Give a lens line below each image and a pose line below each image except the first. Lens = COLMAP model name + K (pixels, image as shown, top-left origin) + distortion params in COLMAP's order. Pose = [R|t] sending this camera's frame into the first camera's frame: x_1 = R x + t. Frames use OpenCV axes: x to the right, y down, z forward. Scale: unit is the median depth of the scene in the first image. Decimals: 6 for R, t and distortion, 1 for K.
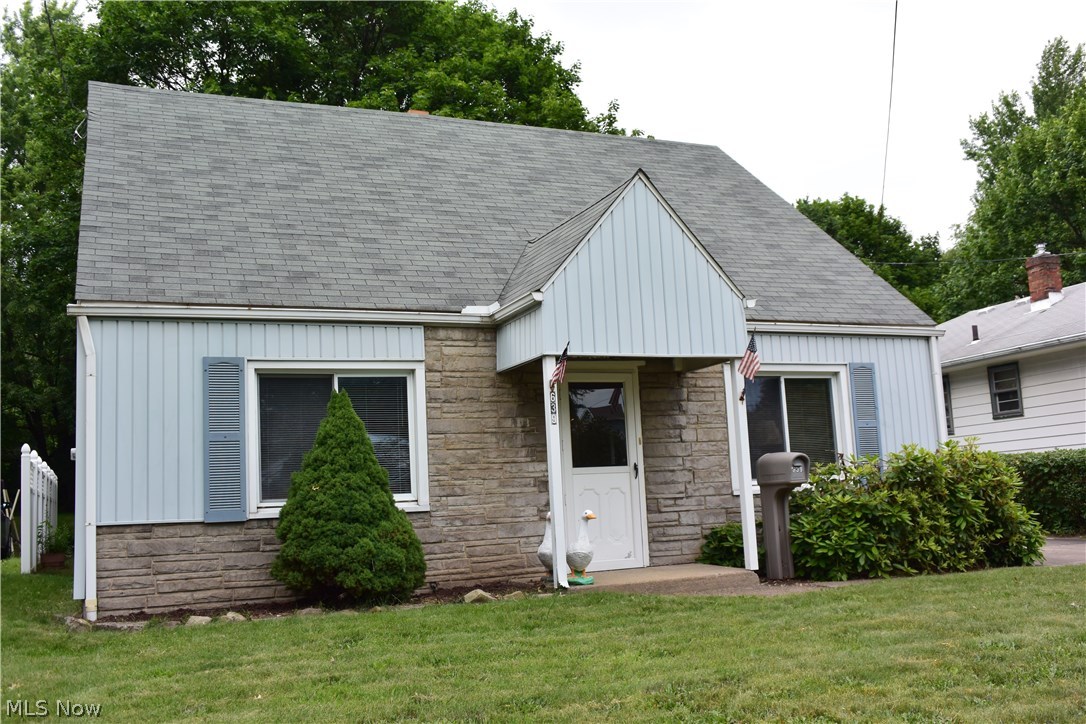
lens RADIAL K [[1051.7, 0, 540.9], [0, 1051.7, 366.1], [0, 0, 1]] dist [-0.069267, 0.000000]
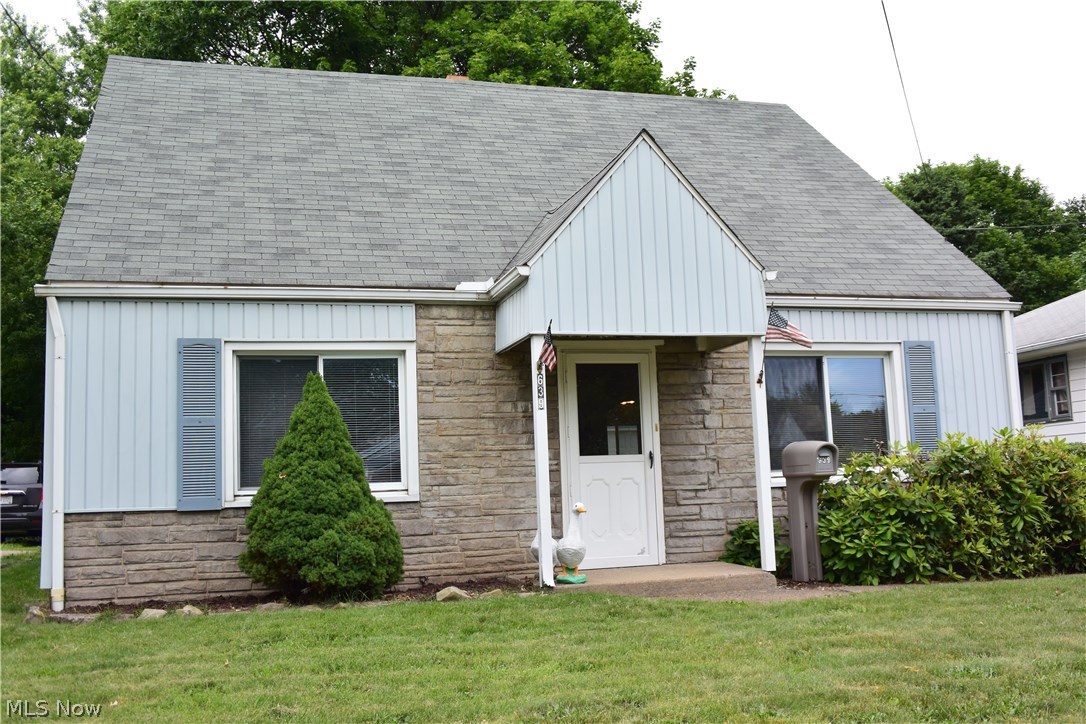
lens RADIAL K [[1096.0, 0, 550.6], [0, 1096.0, 367.2], [0, 0, 1]] dist [-0.046910, 0.000000]
pose [[0.992719, -0.002082, -0.120436, 0.119894], [0.004425, 0.999806, 0.019192, -0.000085], [0.120373, -0.019585, 0.992536, 0.041270]]
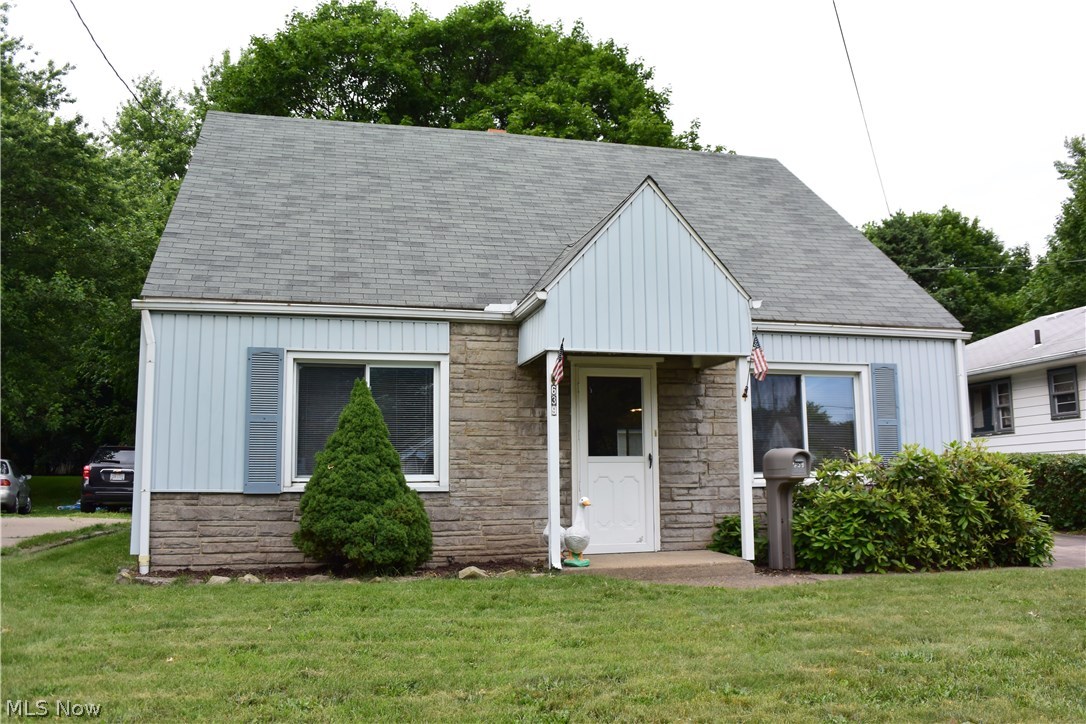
lens RADIAL K [[921.5, 0, 550.4], [0, 921.5, 368.1], [0, 0, 1]] dist [-0.124553, 0.038669]
pose [[0.987950, 0.019798, -0.153505, 0.132889], [-0.018406, 0.999776, 0.010483, -0.002244], [0.153678, -0.007531, 0.988092, 0.067582]]
